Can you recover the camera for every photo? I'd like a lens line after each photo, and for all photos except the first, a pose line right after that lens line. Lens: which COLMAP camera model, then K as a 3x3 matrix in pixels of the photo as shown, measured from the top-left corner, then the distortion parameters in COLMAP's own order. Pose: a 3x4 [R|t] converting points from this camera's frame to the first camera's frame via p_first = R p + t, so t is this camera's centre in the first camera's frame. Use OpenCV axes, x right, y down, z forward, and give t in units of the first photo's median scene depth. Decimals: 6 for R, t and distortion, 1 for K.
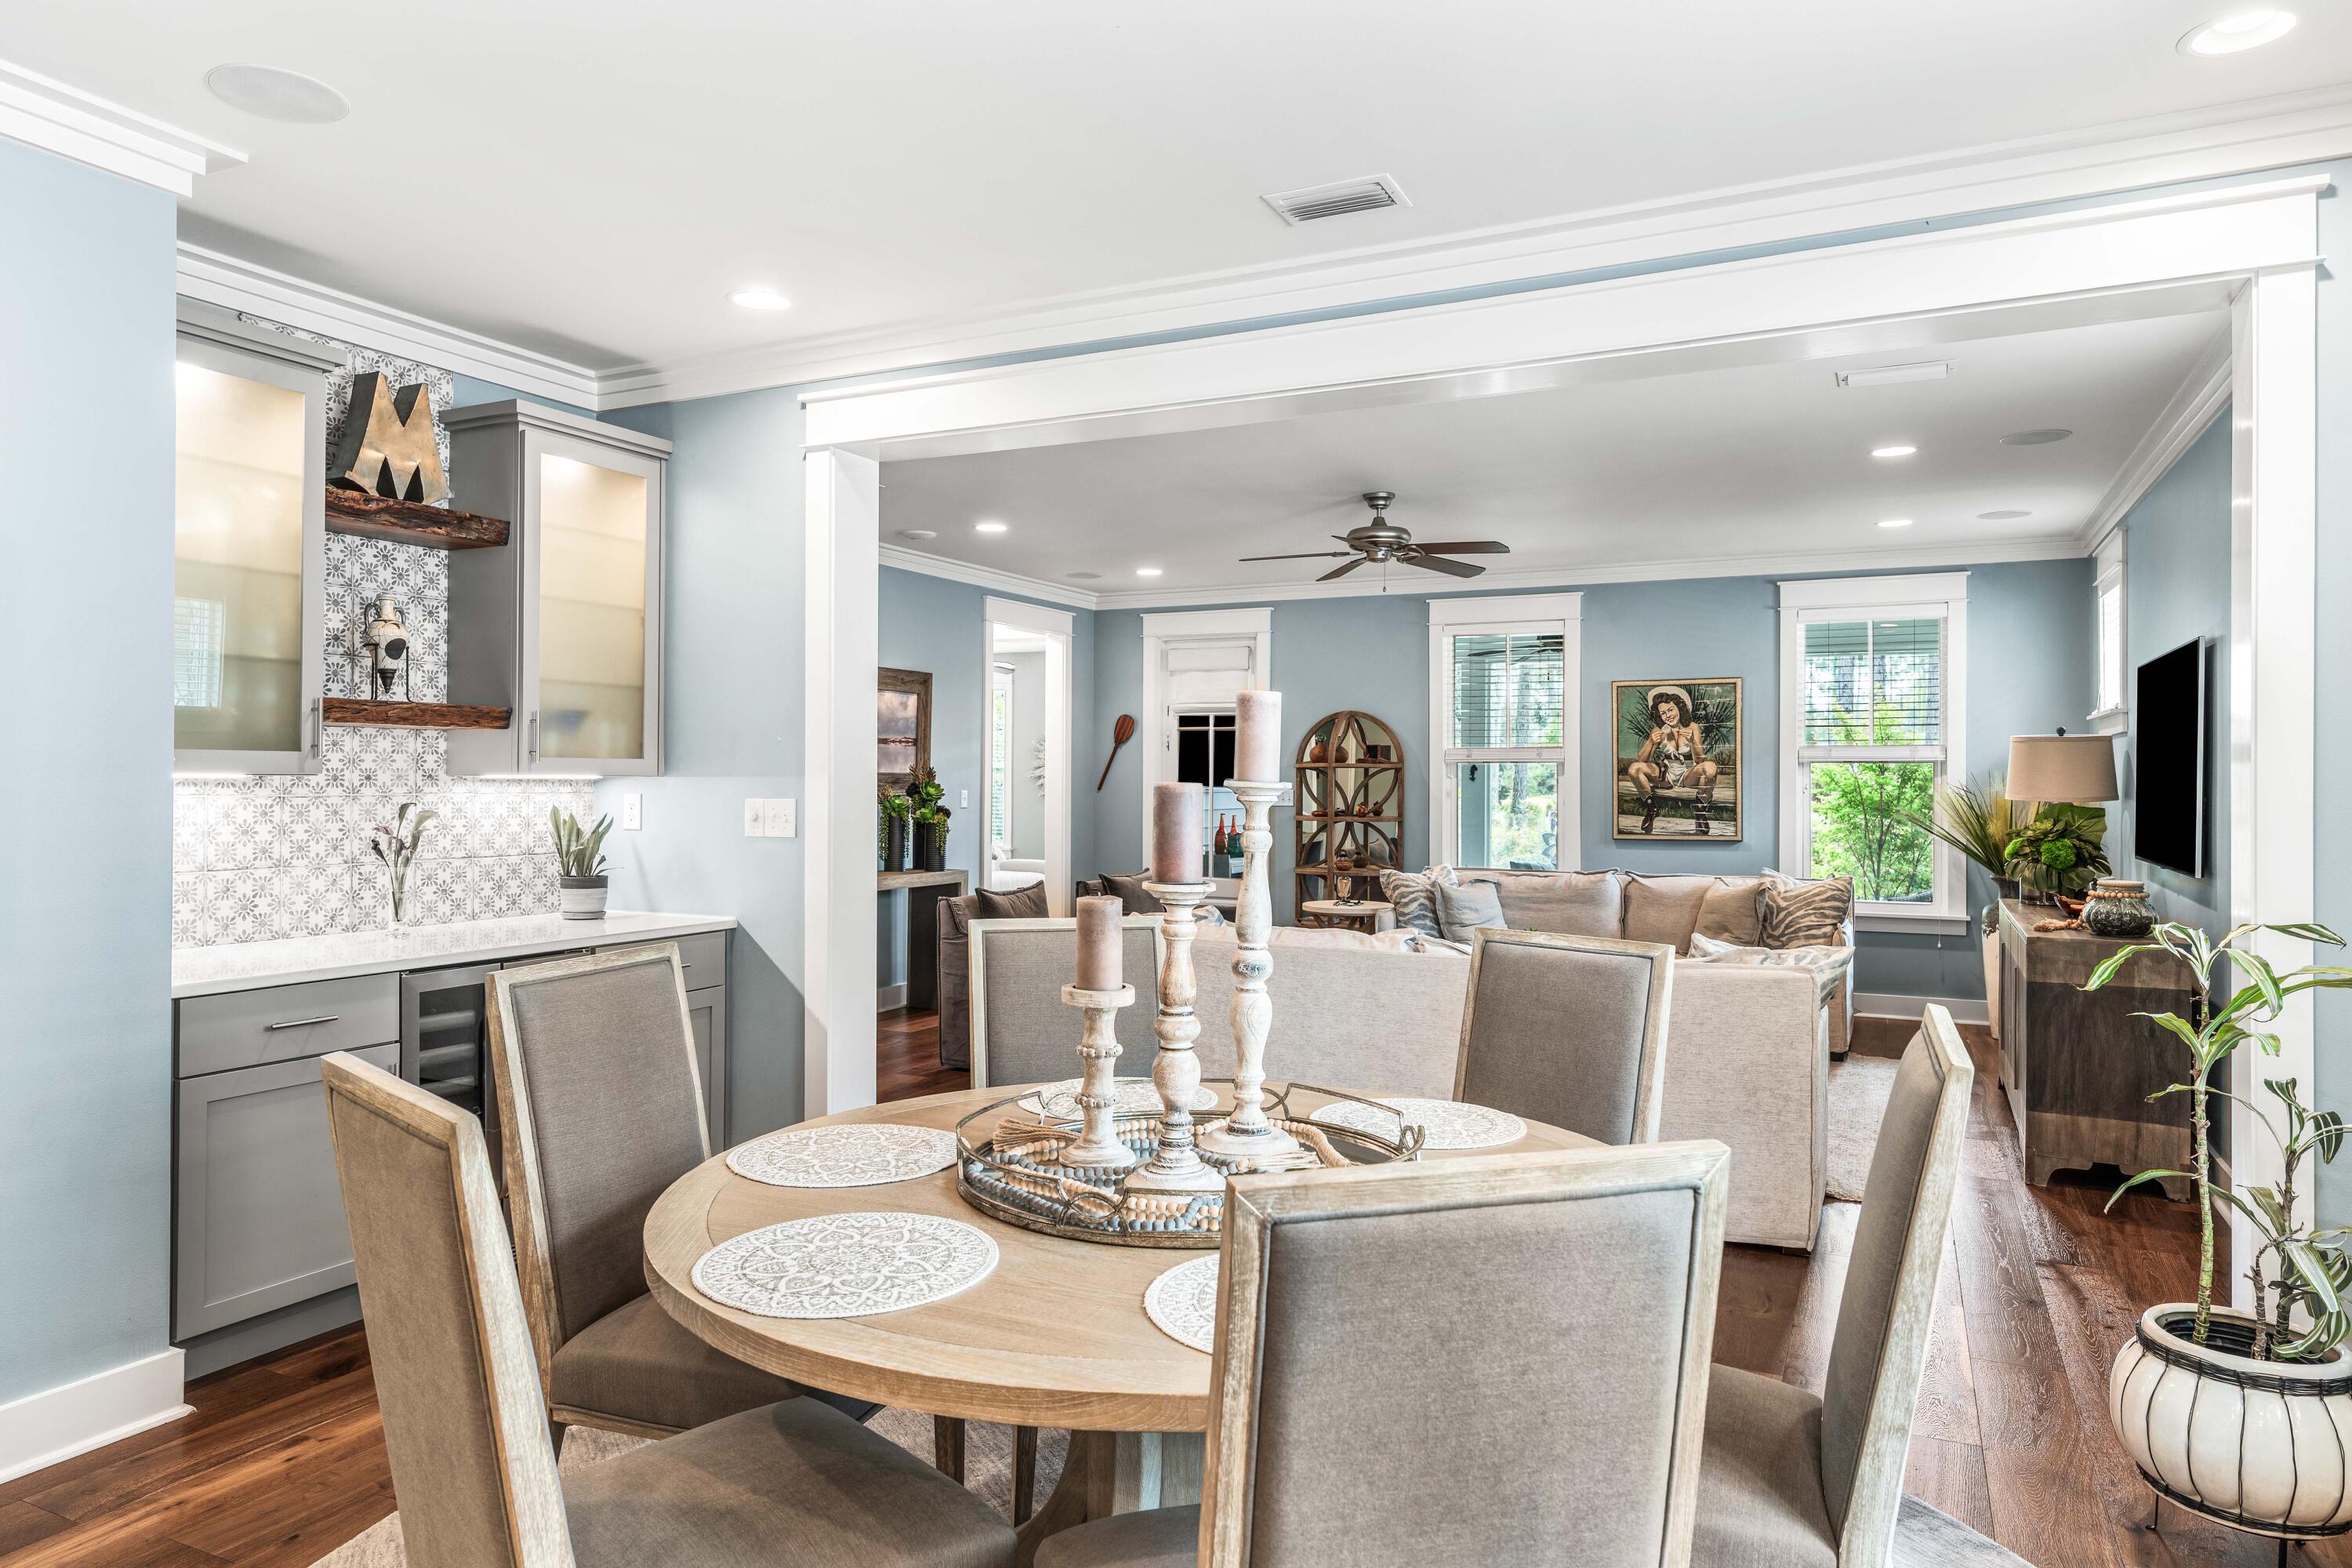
lens RADIAL K [[1448.9, 0, 1164.4], [0, 1448.9, 783.5], [0, 0, 1]] dist [0.006296, 0.000804]
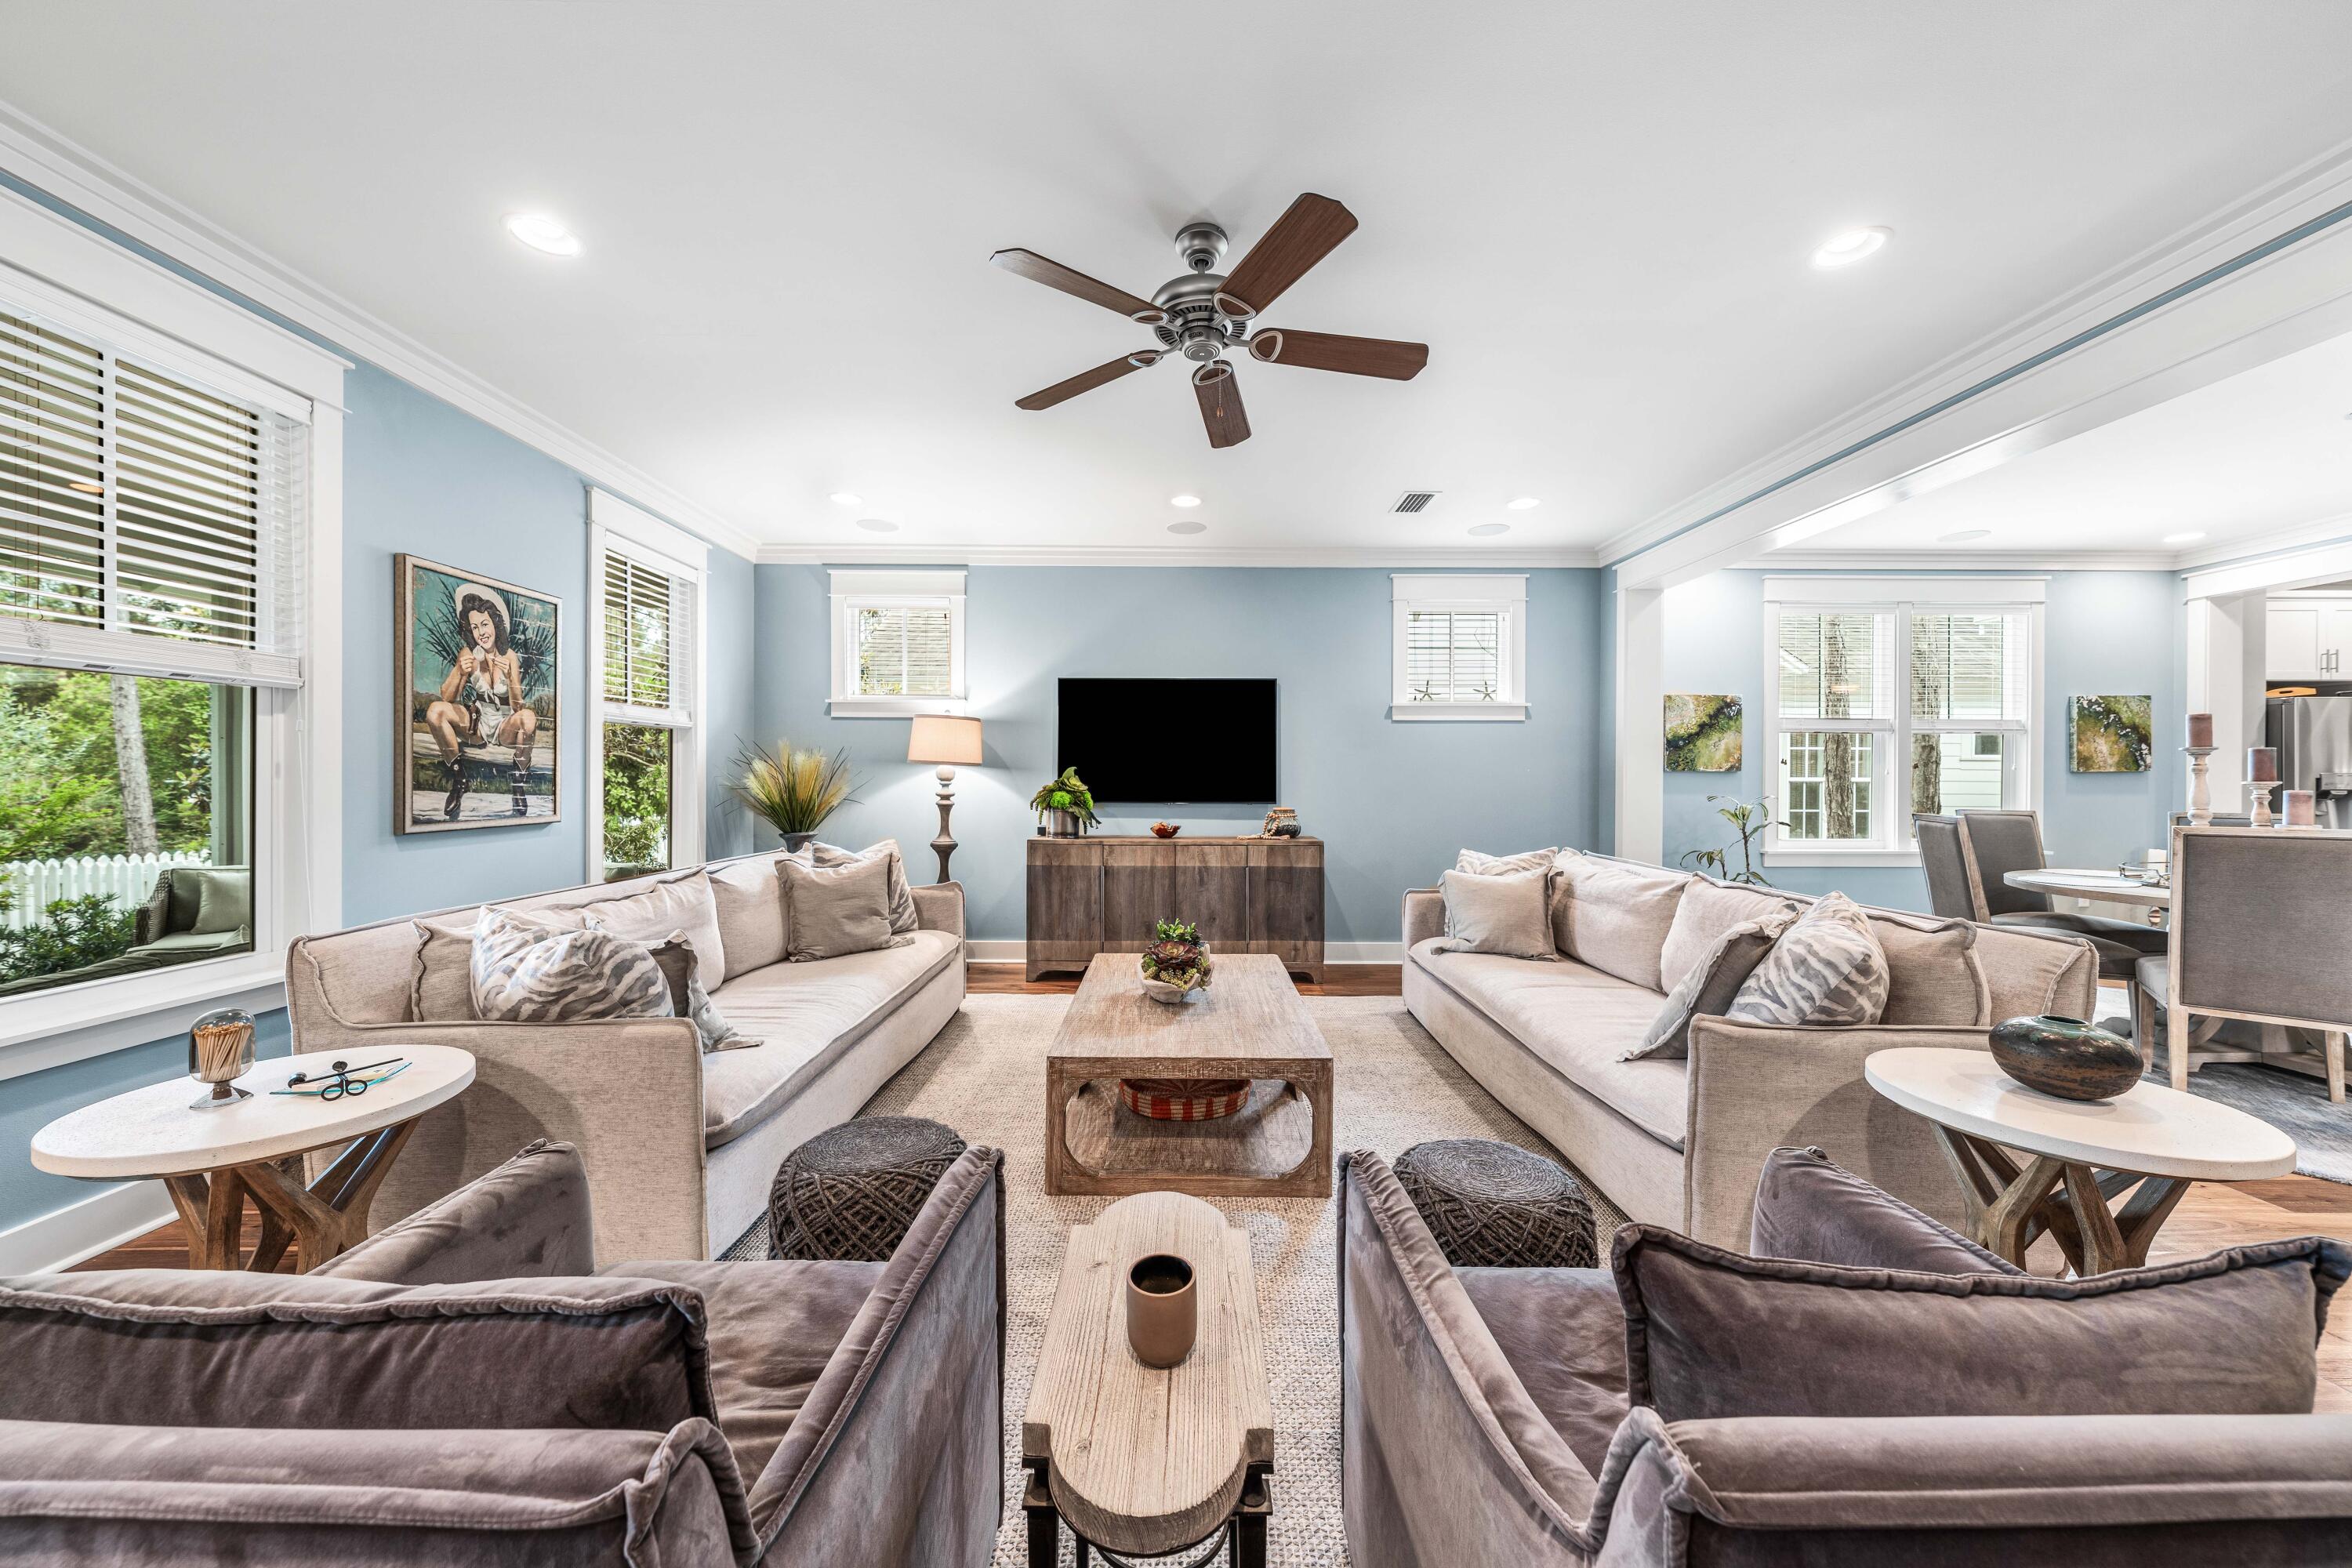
lens RADIAL K [[828.4, 0, 1175.3], [0, 828.4, 782.9], [0, 0, 1]] dist [0.002148, 0.000173]
pose [[-0.449842, -0.010502, 0.893047, -0.114826], [-0.001336, 0.999938, 0.011085, 0.014646], [-0.893107, 0.003793, -0.449827, 0.896488]]
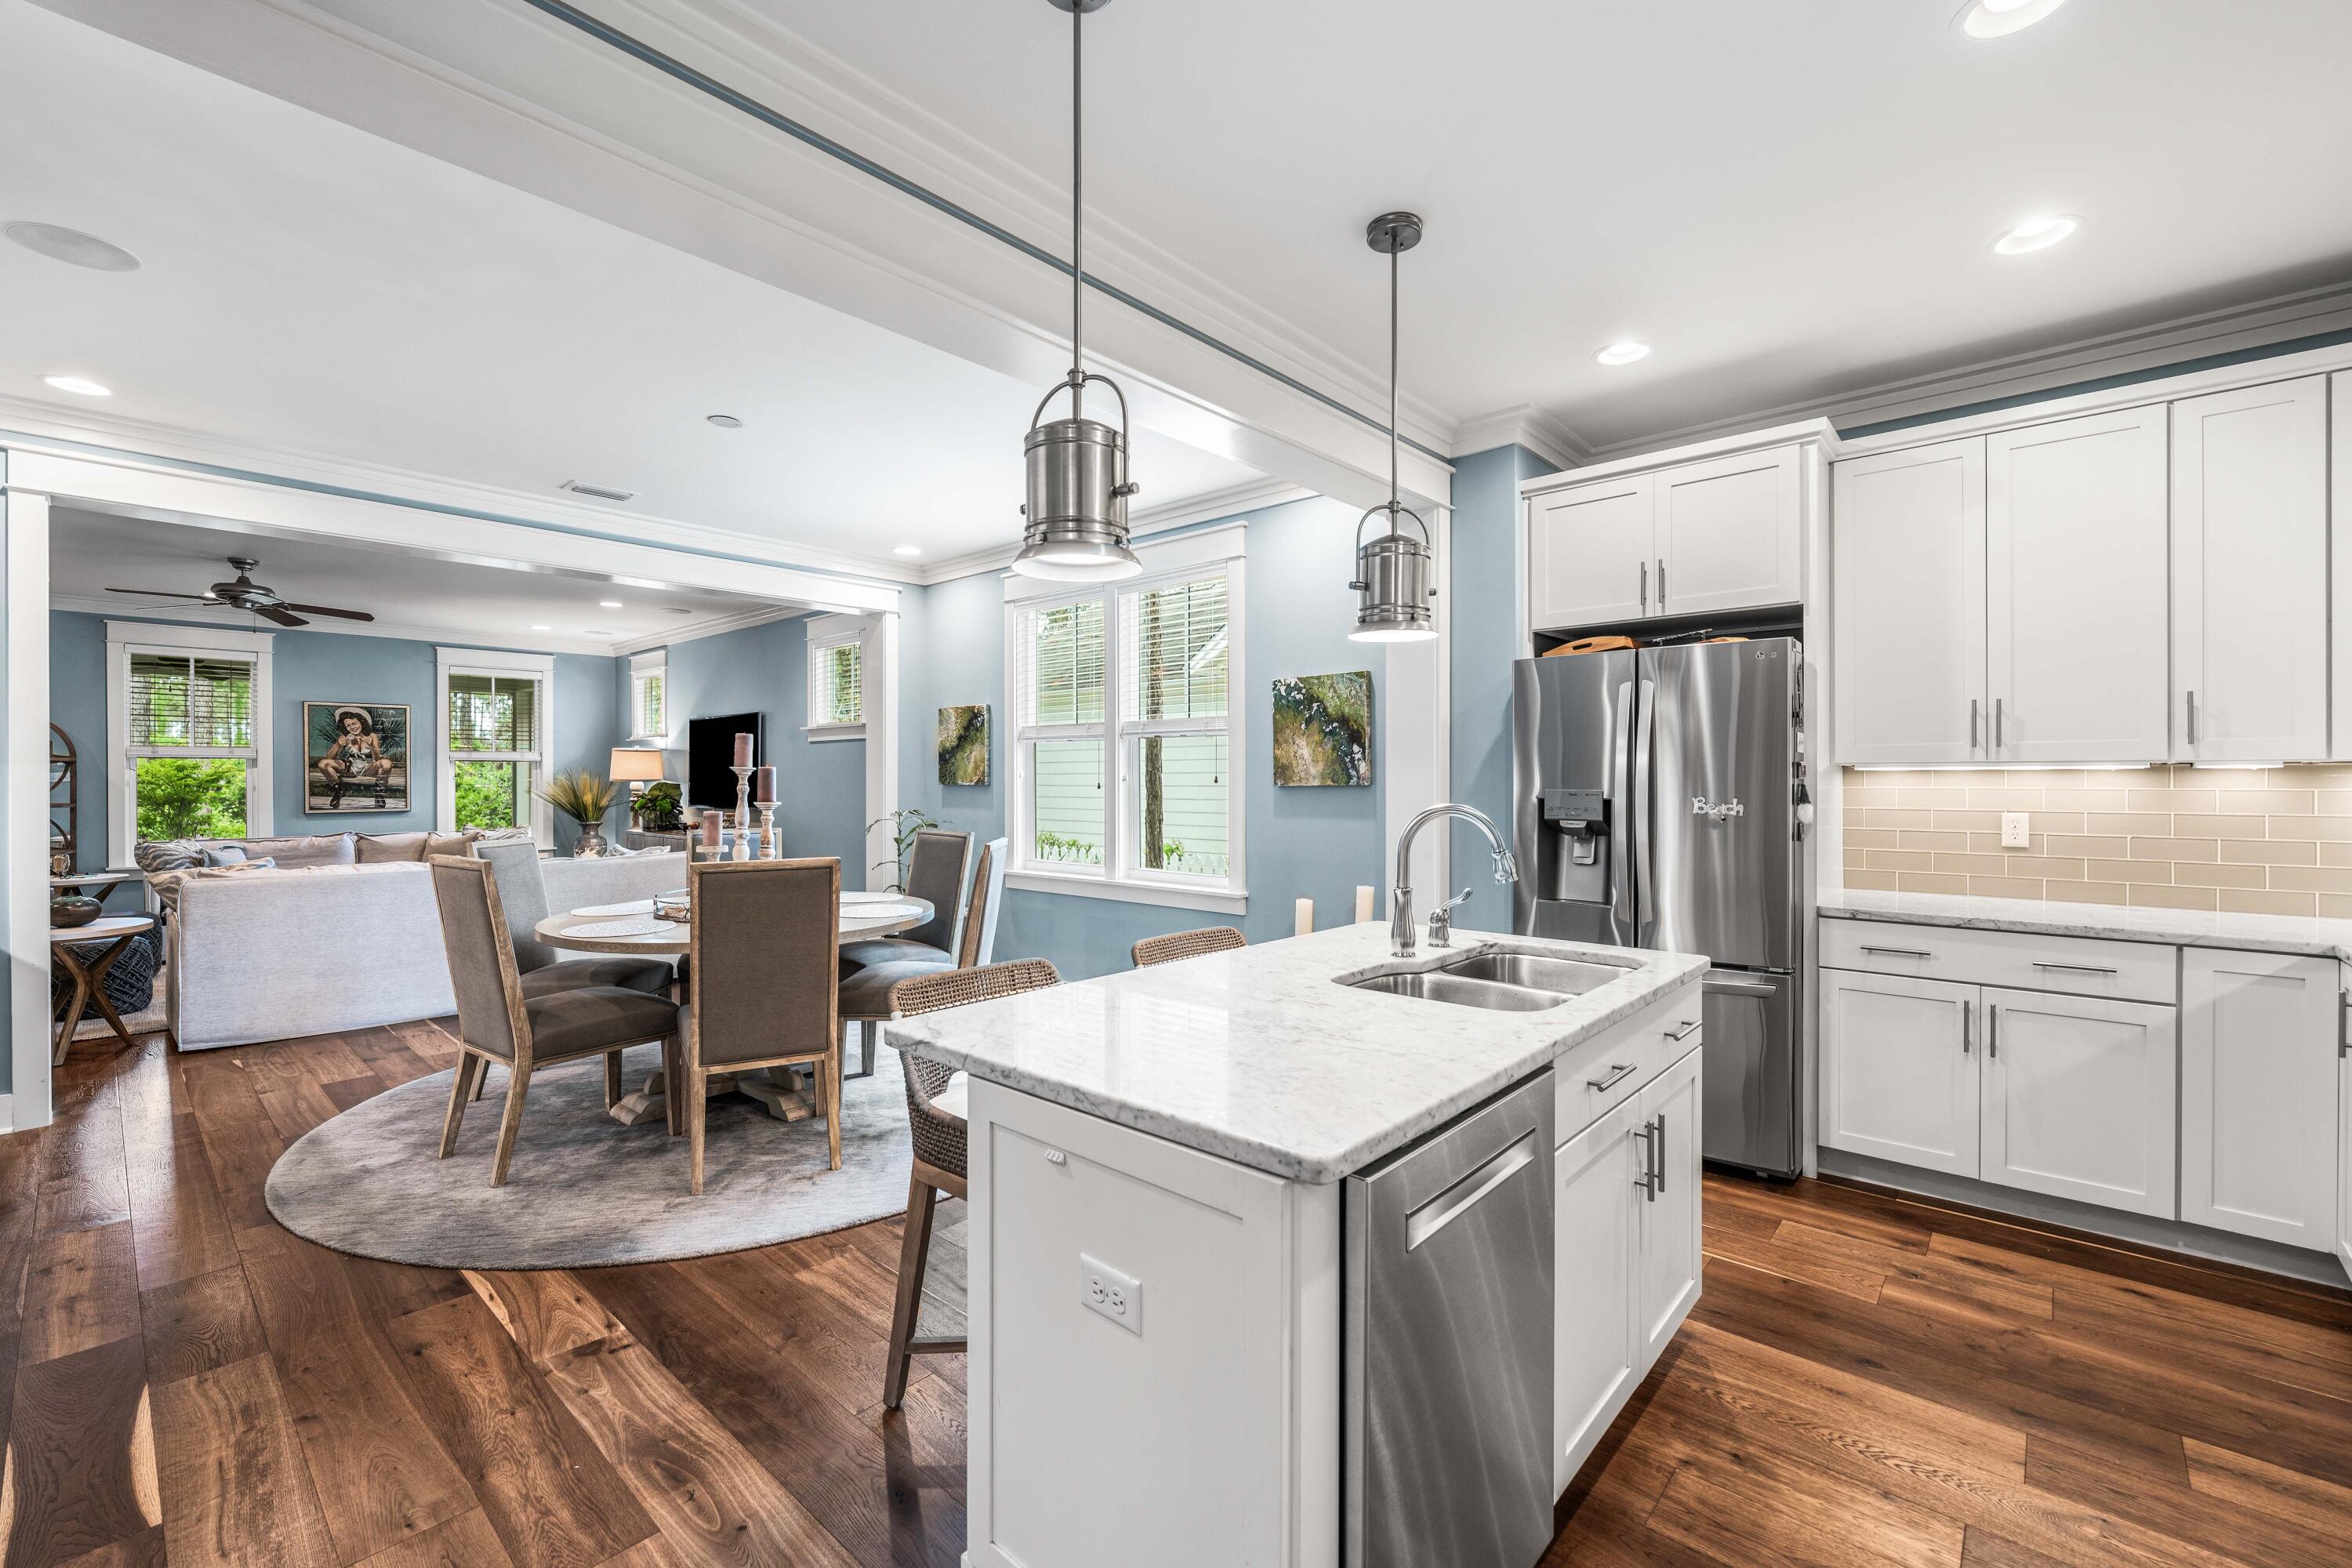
lens RADIAL K [[1023.8, 0, 1172.5], [0, 1023.8, 780.5], [0, 0, 1]] dist [0.001658, -0.000007]
pose [[0.291434, -0.004157, 0.956582, -0.400504], [0.004742, 0.999985, 0.002901, 0.007471], [-0.956579, 0.003691, 0.291450, -0.089978]]
